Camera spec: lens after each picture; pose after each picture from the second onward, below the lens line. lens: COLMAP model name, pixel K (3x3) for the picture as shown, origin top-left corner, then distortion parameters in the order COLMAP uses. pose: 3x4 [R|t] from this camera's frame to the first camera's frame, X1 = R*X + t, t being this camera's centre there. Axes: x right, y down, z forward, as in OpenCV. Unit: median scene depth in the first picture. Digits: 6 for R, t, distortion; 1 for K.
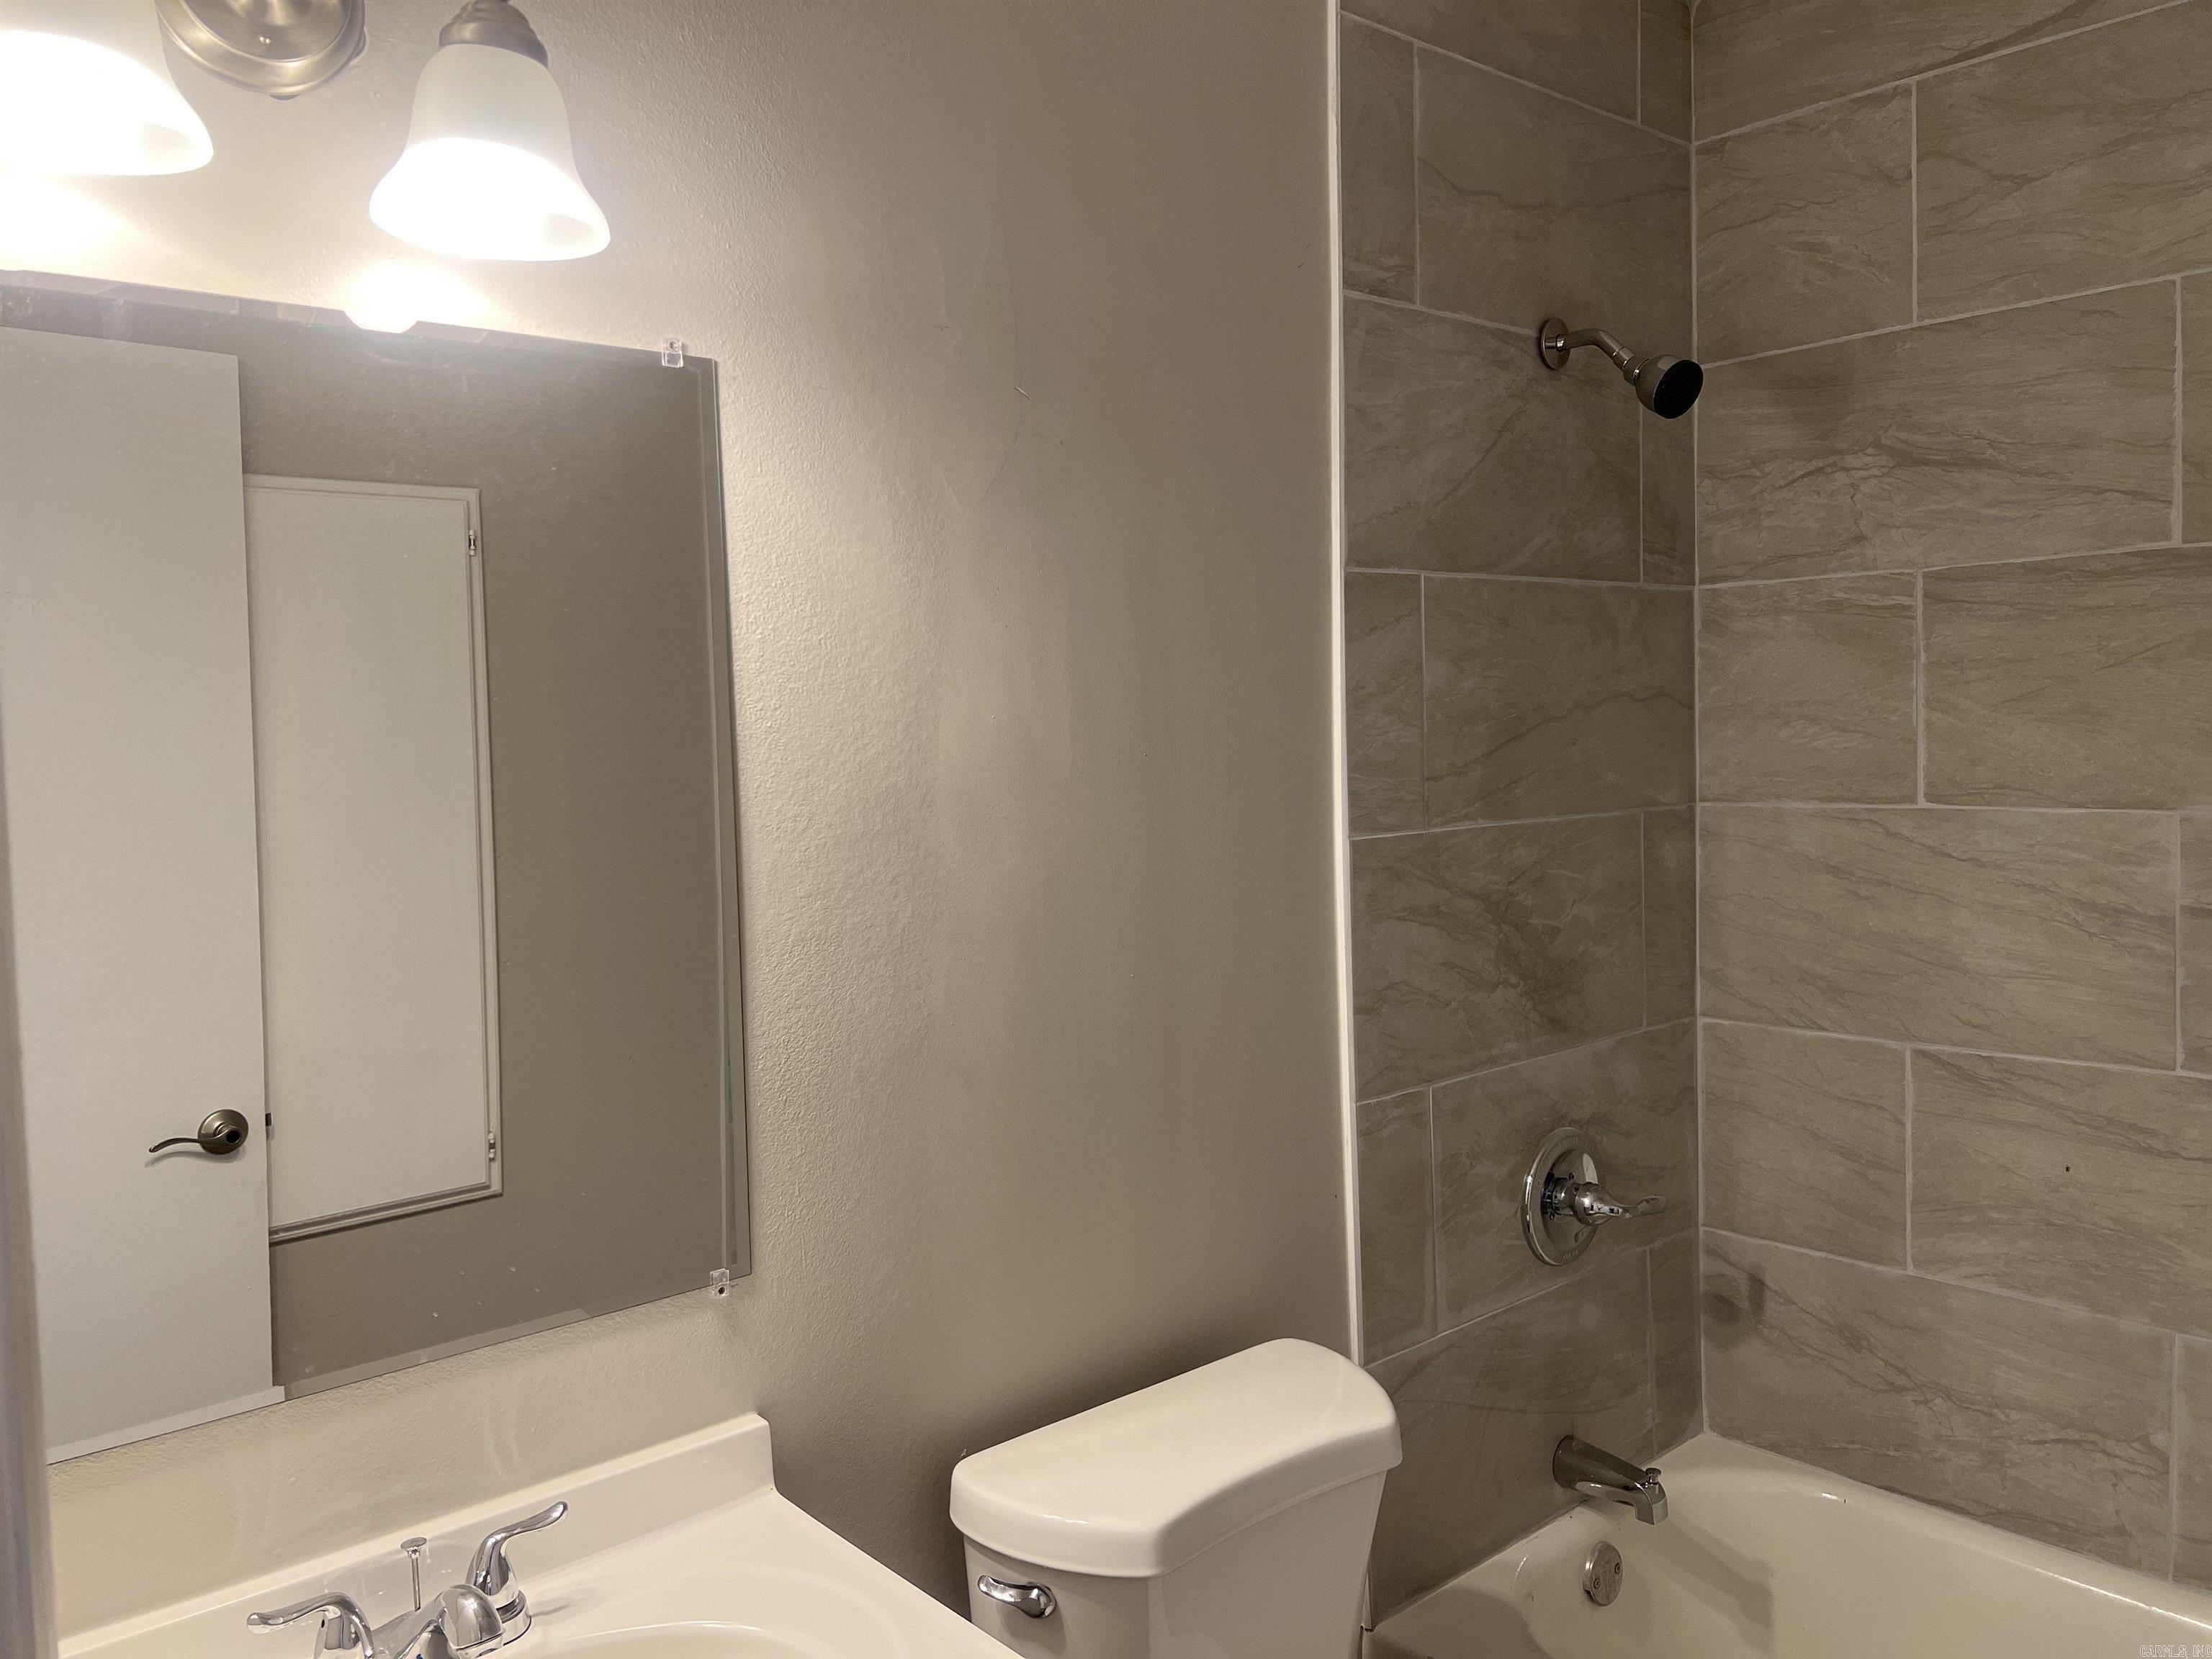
lens RADIAL K [[1661.3, 0, 1032.5], [0, 1661.3, 826.9], [0, 0, 1]] dist [0.022524, -0.050843]
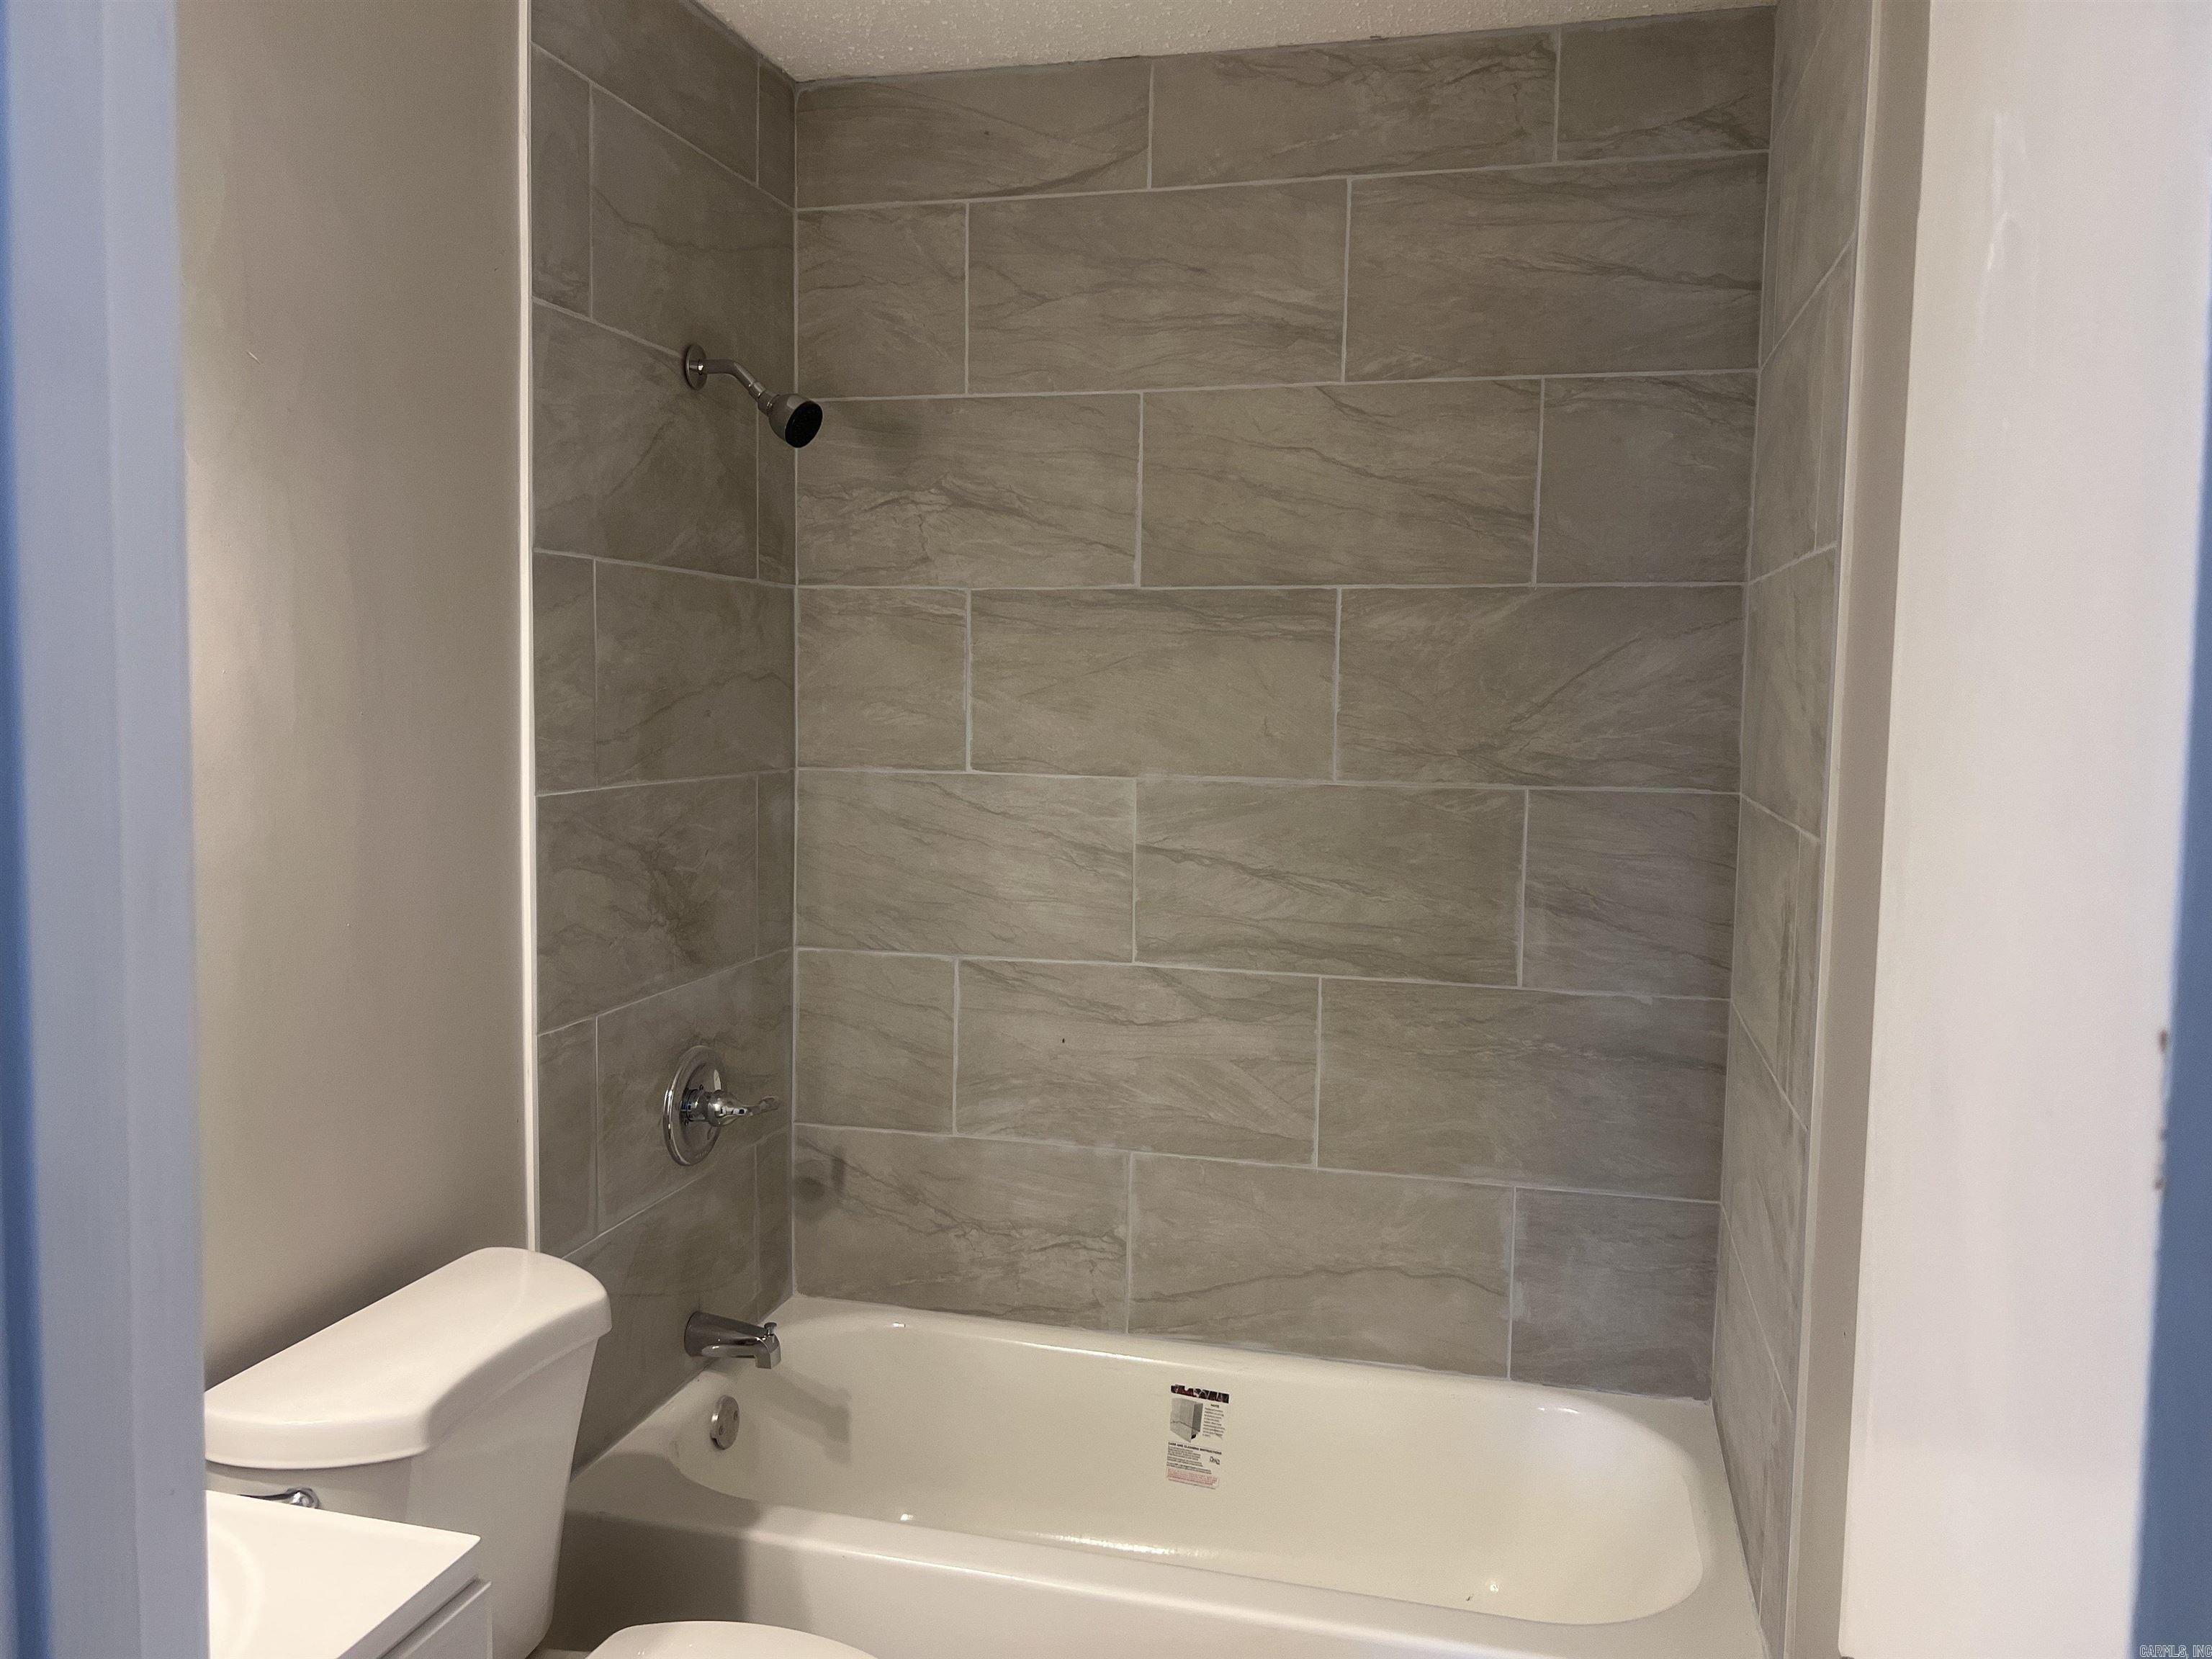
lens RADIAL K [[1661.3, 0, 1105.0], [0, 1661.3, 850.5], [0, 0, 1]] dist [0.022524, -0.050843]
pose [[0.809384, -0.016617, 0.587044, -0.141201], [-0.003955, 0.999423, 0.033742, 0.004537], [-0.587266, -0.029632, 0.808851, -0.110380]]
